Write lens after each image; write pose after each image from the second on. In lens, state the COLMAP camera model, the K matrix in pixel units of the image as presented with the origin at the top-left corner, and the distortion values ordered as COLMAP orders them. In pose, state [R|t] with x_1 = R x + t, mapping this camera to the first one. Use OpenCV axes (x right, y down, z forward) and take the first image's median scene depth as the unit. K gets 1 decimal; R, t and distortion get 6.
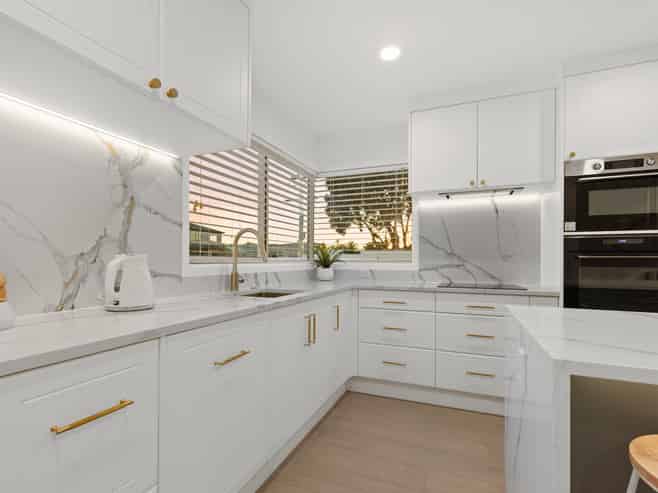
lens RADIAL K [[336.0, 0, 328.3], [0, 336.0, 259.9], [0, 0, 1]] dist [0.001468, 0.000276]
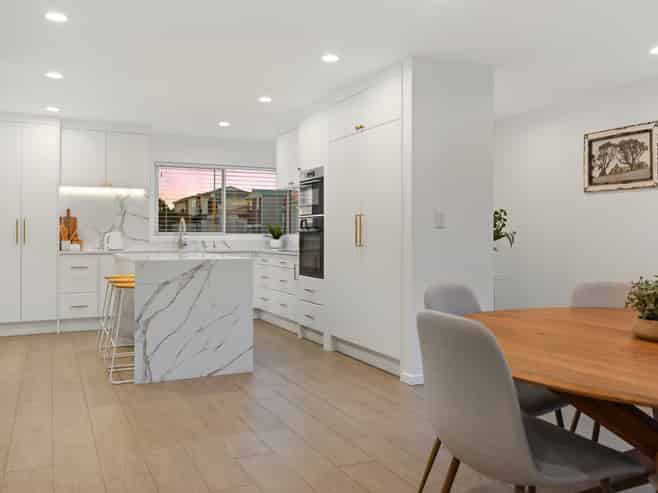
lens RADIAL K [[540.5, 0, 329.0], [0, 540.5, 246.5], [0, 0, 1]] dist [0.001000, -0.002466]
pose [[0.760159, 0.012736, -0.649612, 2.605196], [0.001449, 0.999772, 0.021295, 0.009337], [0.649735, -0.017129, 0.759968, -0.928465]]
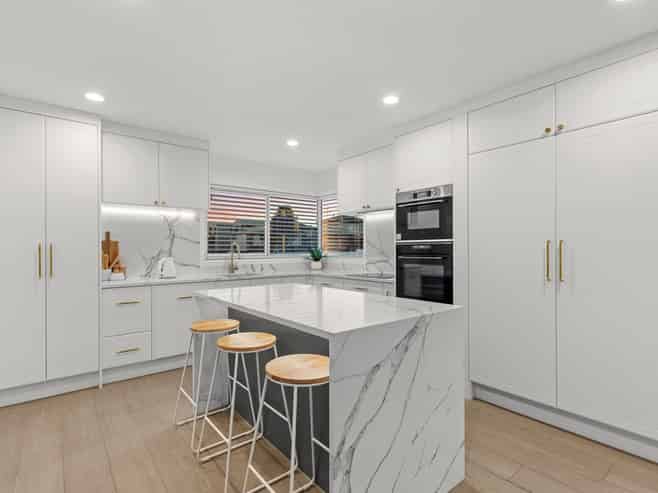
lens RADIAL K [[329.2, 0, 326.5], [0, 329.2, 253.0], [0, 0, 1]] dist [0.001515, 0.000416]
pose [[0.879203, -0.001429, -0.476446, 1.177634], [0.007367, 0.999917, 0.010595, -0.047277], [0.476391, -0.012825, 0.879140, -0.458142]]
